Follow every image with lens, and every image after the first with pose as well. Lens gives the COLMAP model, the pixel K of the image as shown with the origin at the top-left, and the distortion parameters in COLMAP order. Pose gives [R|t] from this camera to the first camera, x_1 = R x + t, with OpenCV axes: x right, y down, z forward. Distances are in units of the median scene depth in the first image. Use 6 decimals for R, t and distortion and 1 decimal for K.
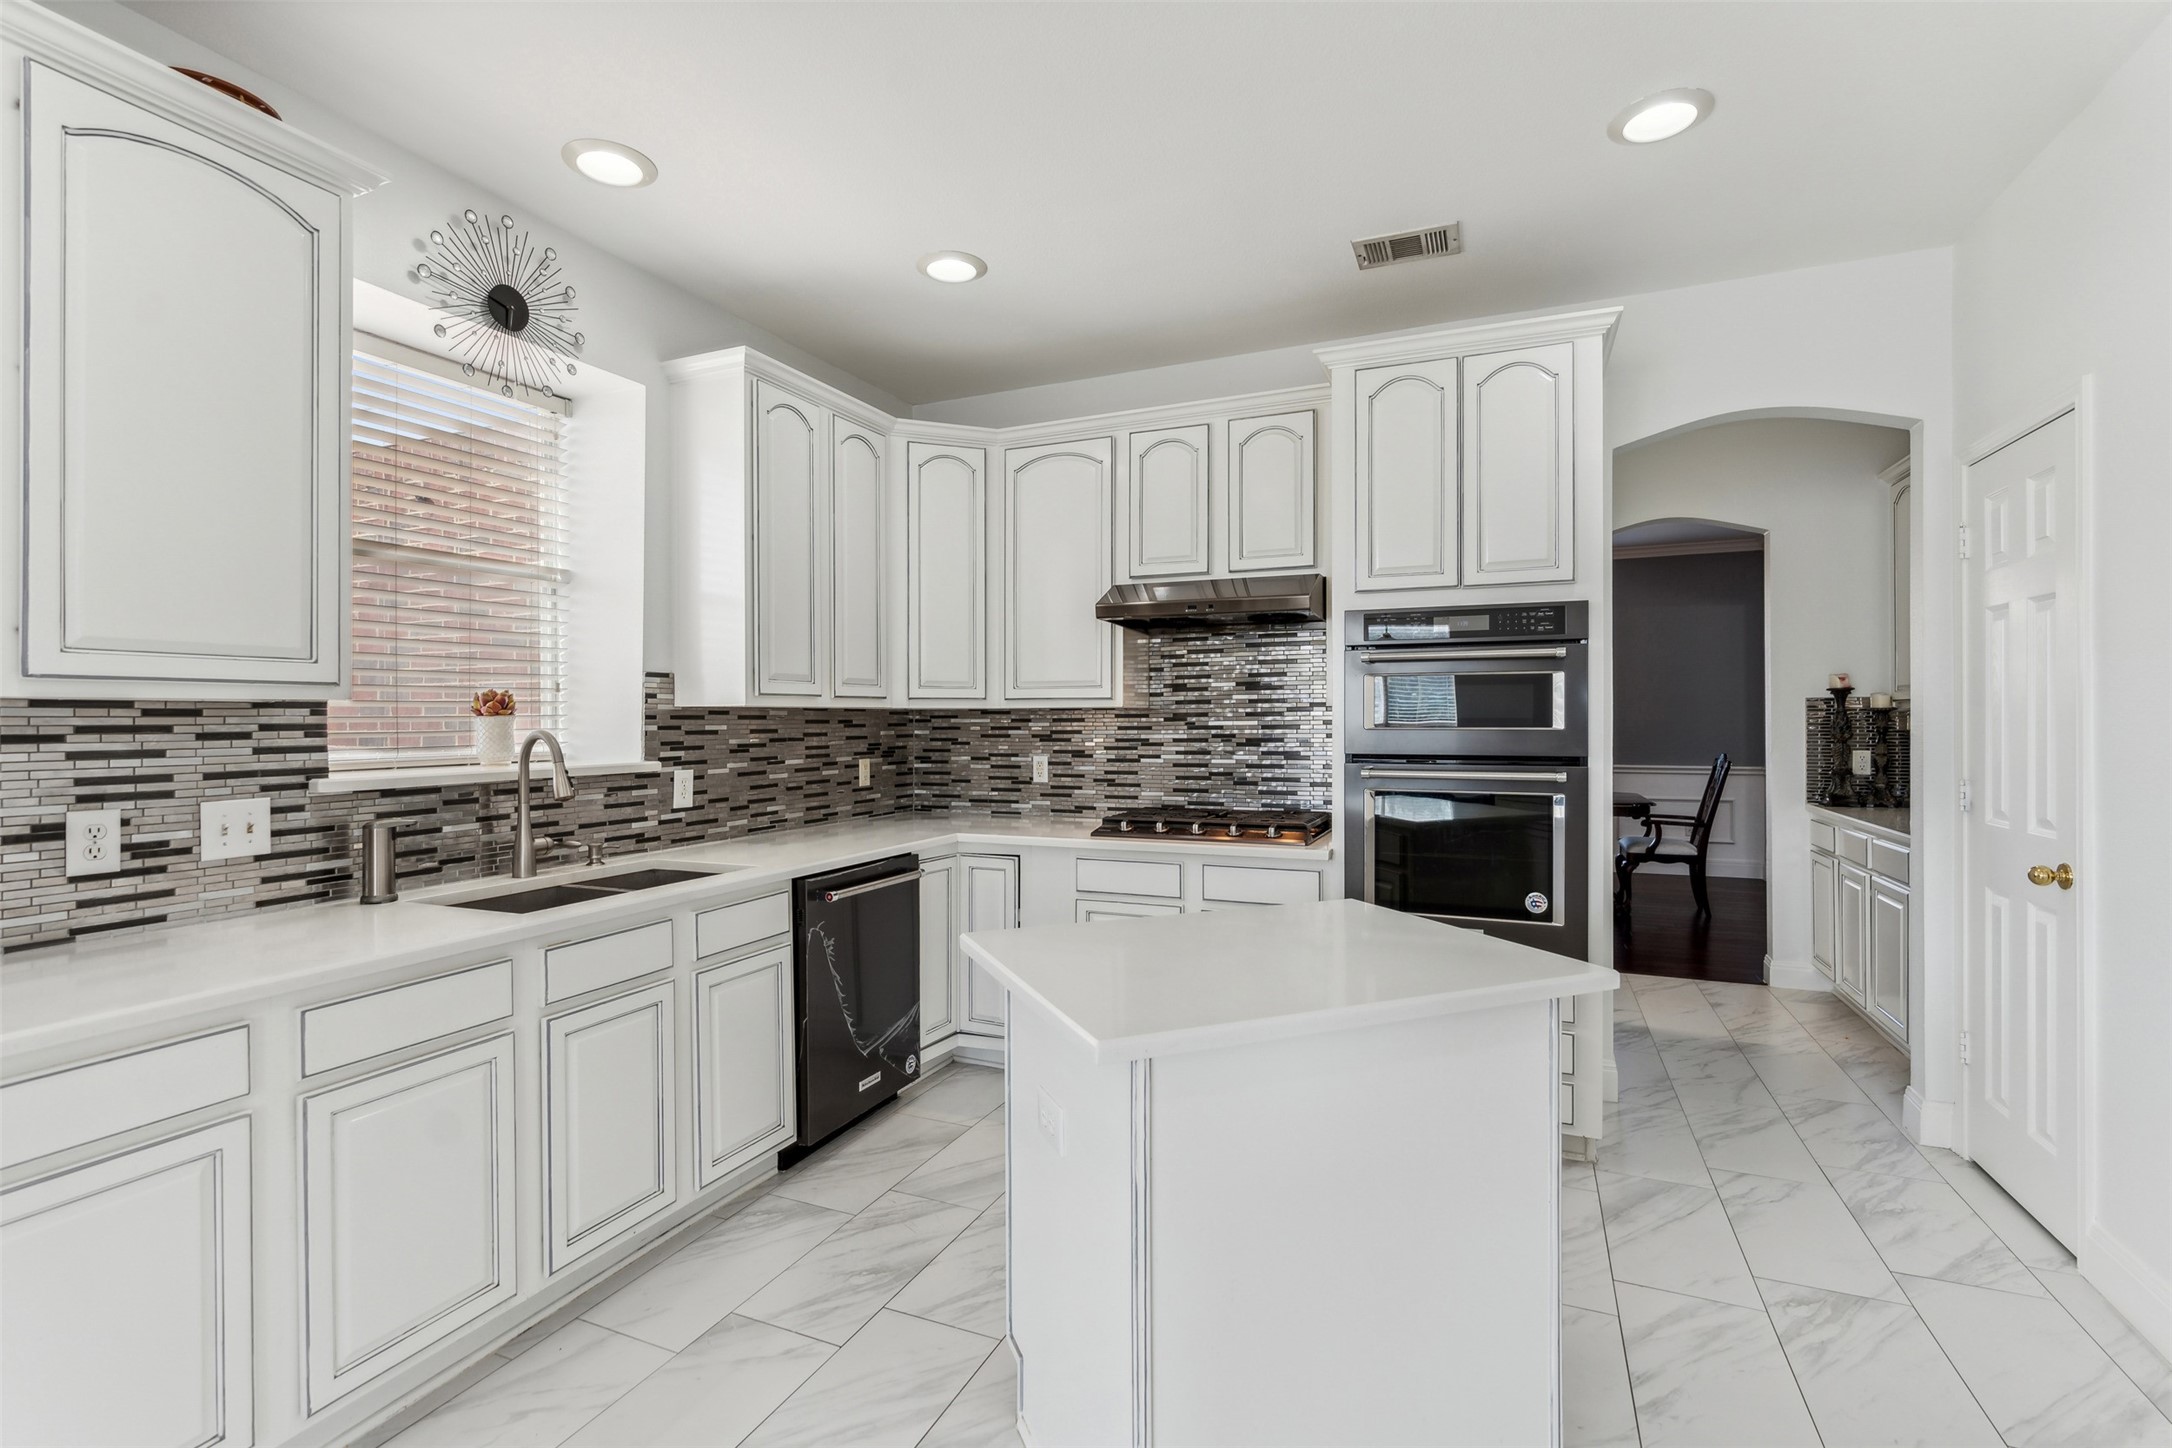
lens RADIAL K [[990.5, 0, 1081.1], [0, 990.5, 717.9], [0, 0, 1]] dist [-0.002705, 0.001102]
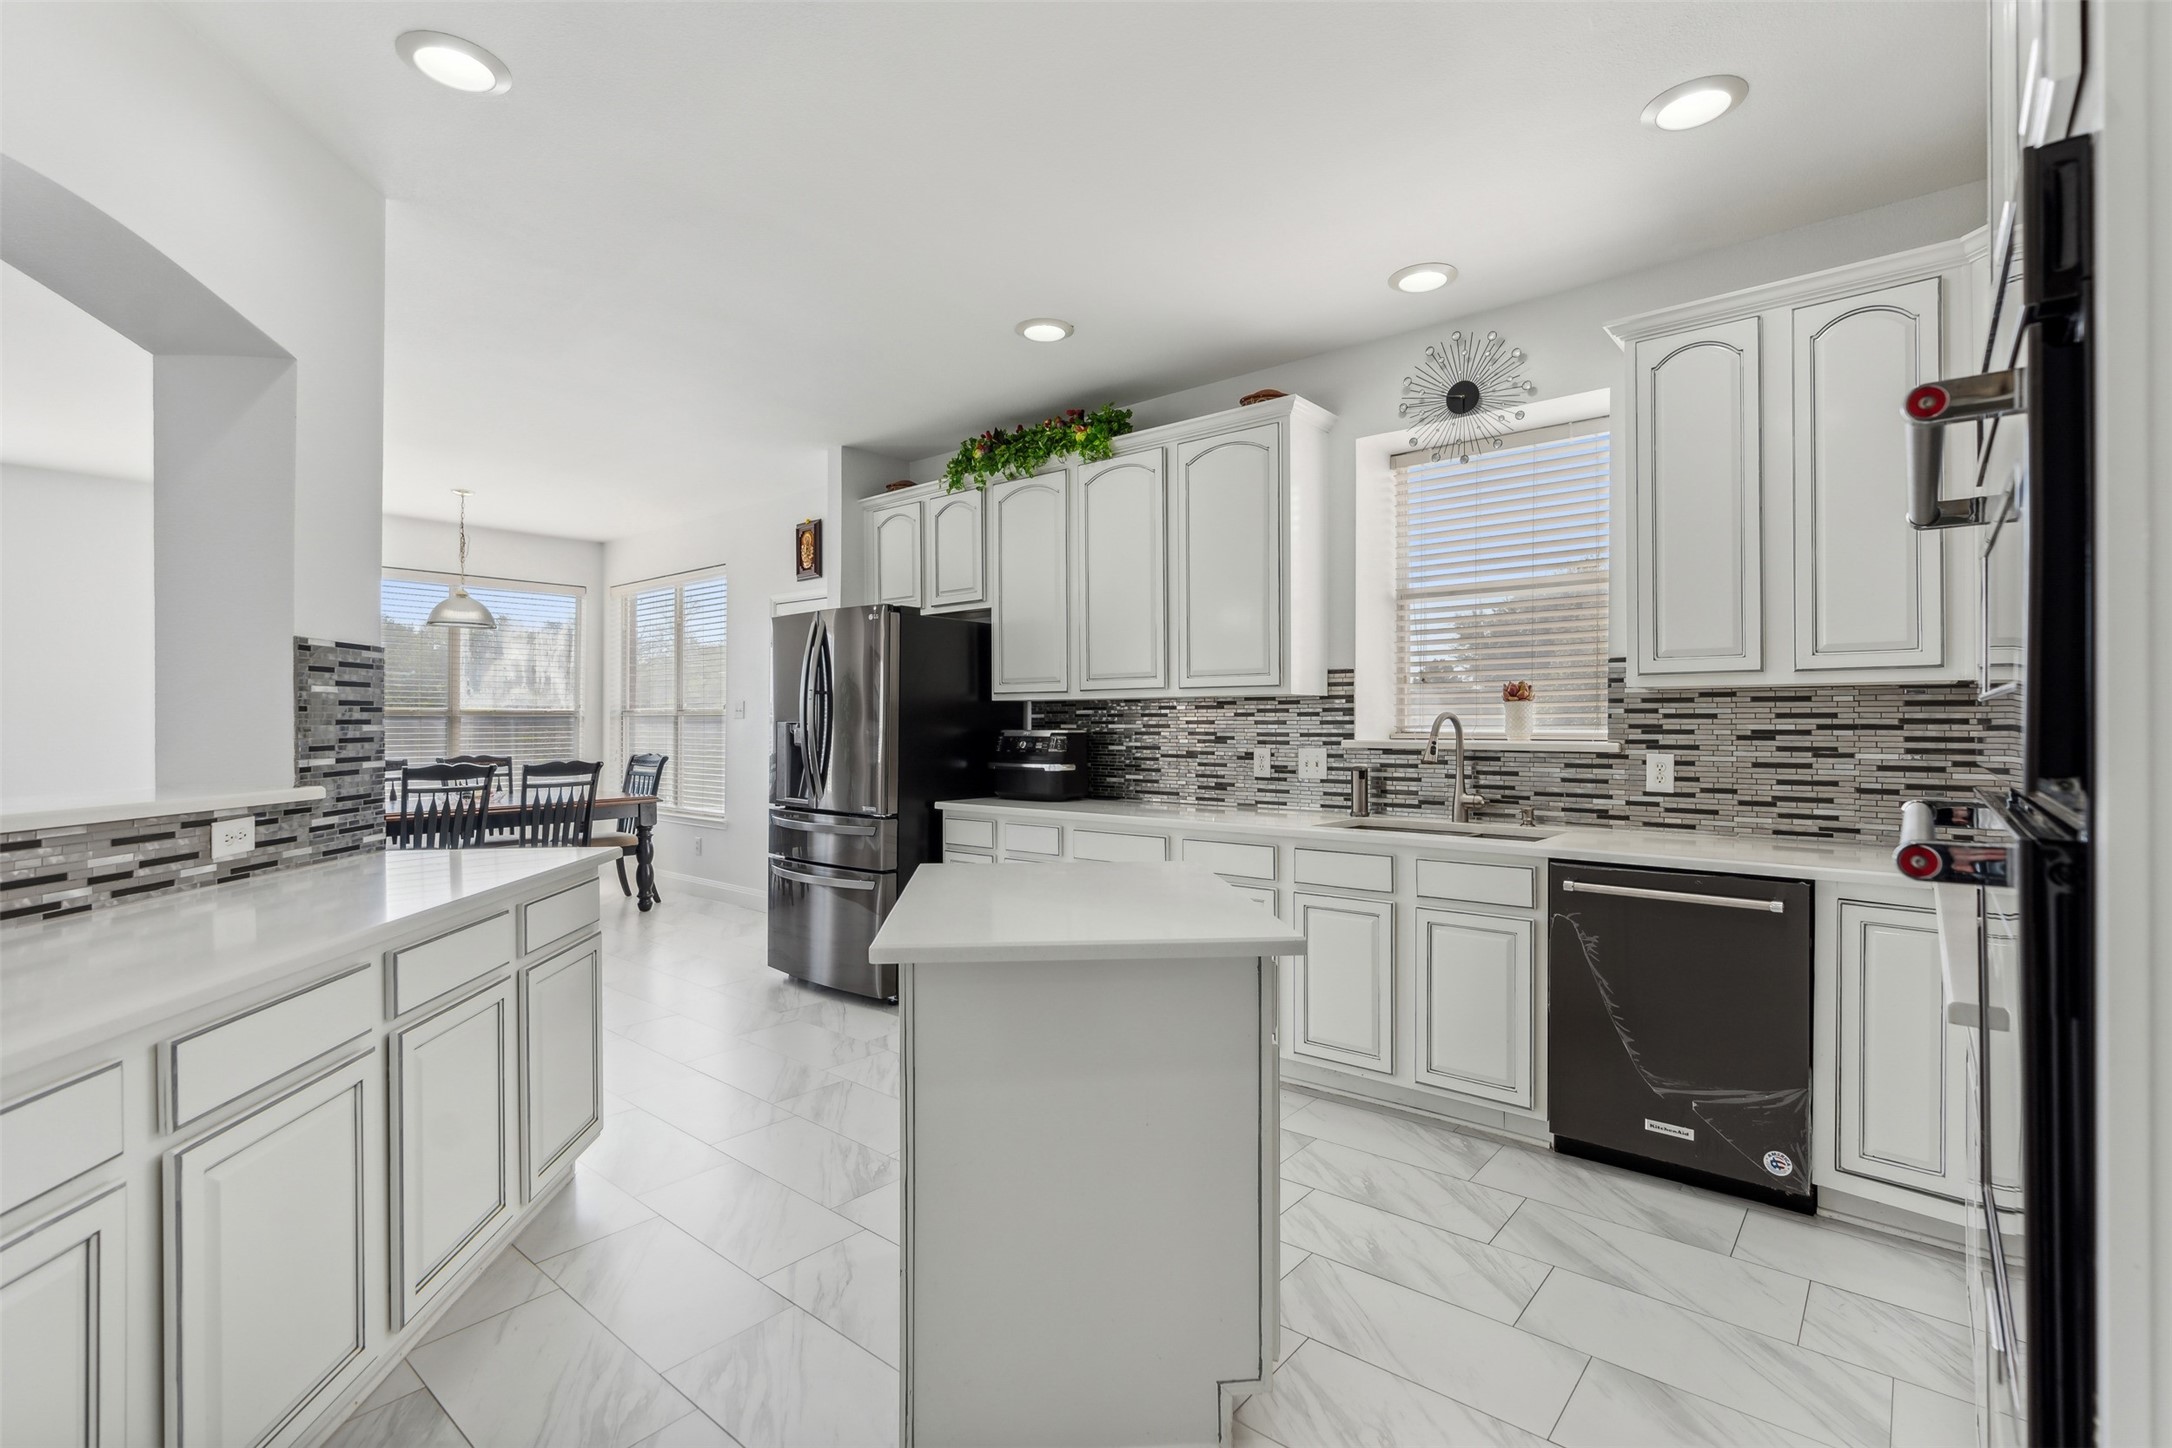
lens RADIAL K [[990.5, 0, 1086.0], [0, 990.5, 718.3], [0, 0, 1]] dist [-0.002705, 0.001102]
pose [[-0.288525, 0.000114, -0.957472, 0.751015], [0.001369, 0.999999, -0.000293, 0.018058], [0.957471, -0.001395, -0.288525, 0.788585]]
